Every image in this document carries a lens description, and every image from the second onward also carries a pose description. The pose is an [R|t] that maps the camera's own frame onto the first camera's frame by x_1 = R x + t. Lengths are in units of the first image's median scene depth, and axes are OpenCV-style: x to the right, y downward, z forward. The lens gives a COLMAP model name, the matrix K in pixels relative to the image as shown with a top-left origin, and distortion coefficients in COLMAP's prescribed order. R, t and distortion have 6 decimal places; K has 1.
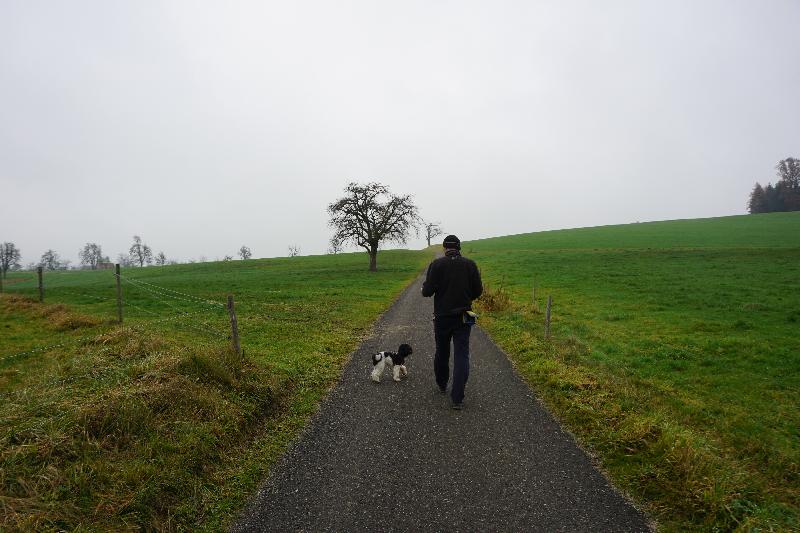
lens RADIAL K [[554.2, 0, 398.0], [0, 554.2, 265.0], [0, 0, 1]] dist [-0.010464, -0.001643]
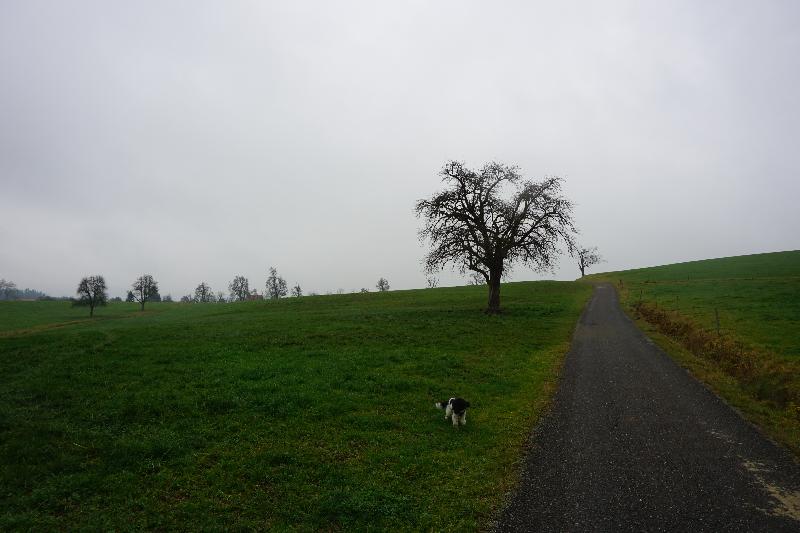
lens RADIAL K [[554.2, 0, 401.1], [0, 554.2, 265.2], [0, 0, 1]] dist [-0.010464, -0.001643]
pose [[0.966845, -0.012642, -0.255049, 0.010344], [-0.002063, 0.998354, -0.057309, -0.005670], [0.255354, 0.055935, 0.965228, 0.392020]]
